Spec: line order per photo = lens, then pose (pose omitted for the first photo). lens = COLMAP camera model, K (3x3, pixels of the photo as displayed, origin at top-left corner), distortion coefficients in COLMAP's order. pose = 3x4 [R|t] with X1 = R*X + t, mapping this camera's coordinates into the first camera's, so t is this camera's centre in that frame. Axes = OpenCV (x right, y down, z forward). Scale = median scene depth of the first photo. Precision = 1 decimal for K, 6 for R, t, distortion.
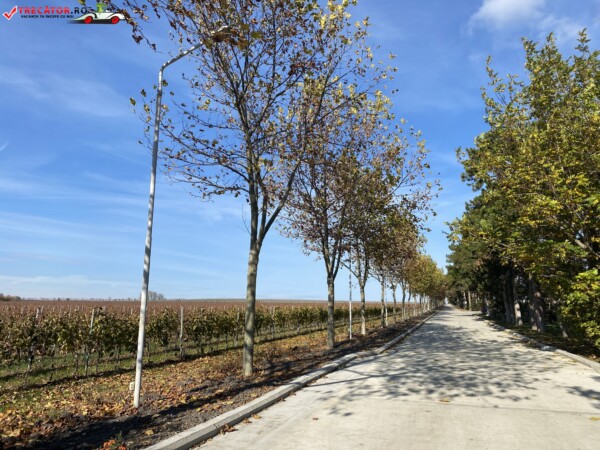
lens RADIAL K [[467.9, 0, 295.8], [0, 467.9, 214.4], [0, 0, 1]] dist [0.071439, -0.157408]
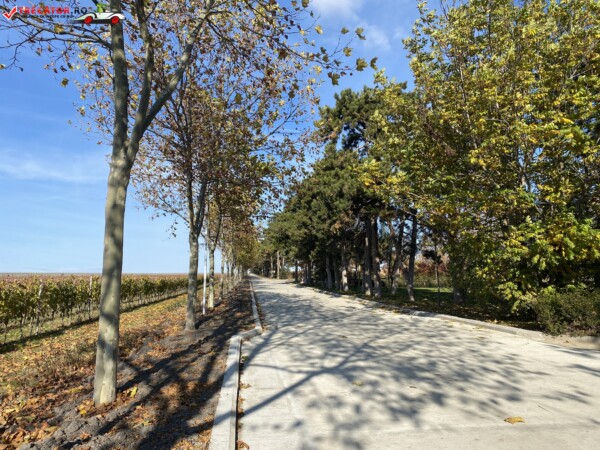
lens RADIAL K [[444.1, 0, 293.5], [0, 444.1, 226.4], [0, 0, 1]] dist [0.010644, 0.001272]
pose [[0.904122, 0.030561, 0.426181, -0.124401], [-0.063170, 0.996039, 0.062585, 0.107787], [-0.422580, -0.083506, 0.902471, 0.478527]]
